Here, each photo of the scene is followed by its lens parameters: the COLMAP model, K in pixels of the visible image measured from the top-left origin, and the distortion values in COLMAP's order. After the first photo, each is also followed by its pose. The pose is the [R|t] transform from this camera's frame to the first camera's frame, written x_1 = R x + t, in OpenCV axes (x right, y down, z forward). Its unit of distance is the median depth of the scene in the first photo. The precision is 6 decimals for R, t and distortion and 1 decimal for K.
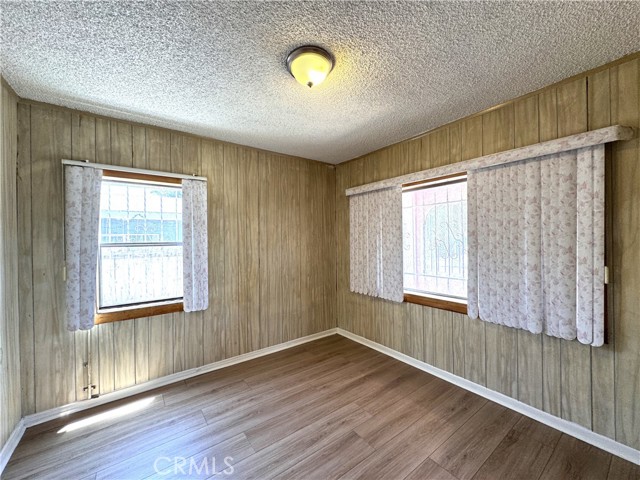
lens RADIAL K [[256.7, 0, 320.0], [0, 256.7, 240.0], [0, 0, 1]] dist [-0.001727, -0.000014]
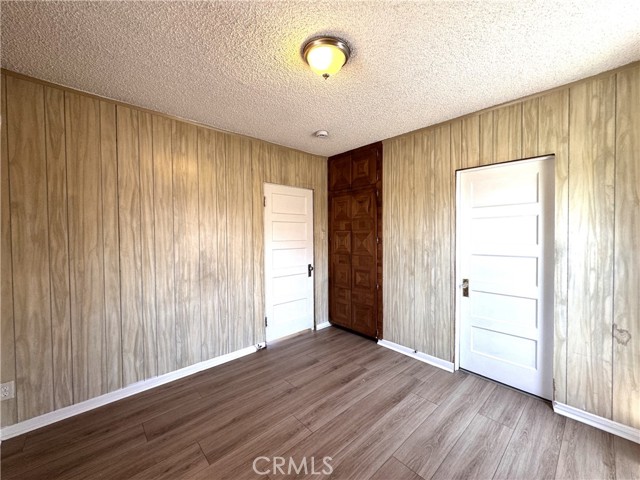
lens RADIAL K [[256.7, 0, 320.0], [0, 256.7, 240.0], [0, 0, 1]] dist [-0.001727, -0.000014]
pose [[-0.994669, 0.021705, -0.100810, 0.057600], [0.018595, 0.999325, 0.031684, -0.001753], [0.101430, 0.029641, -0.994401, 1.211880]]
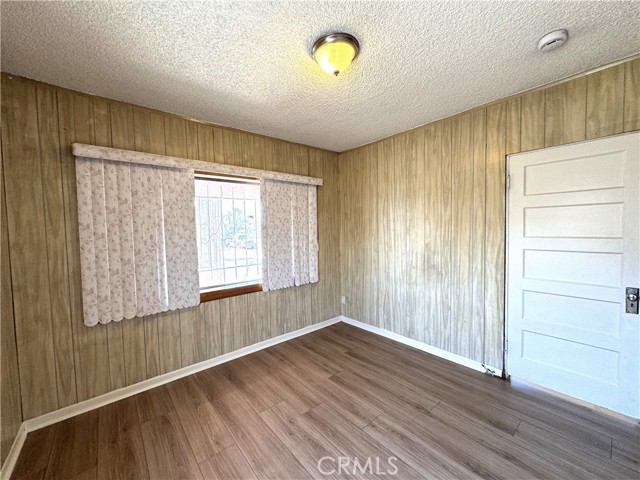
lens RADIAL K [[256.7, 0, 320.0], [0, 256.7, 240.0], [0, 0, 1]] dist [-0.001727, -0.000014]
pose [[-0.063533, -0.031724, 0.997475, -0.630957], [0.026310, 0.999094, 0.033451, 0.003007], [-0.997633, 0.028369, -0.062641, 0.691761]]
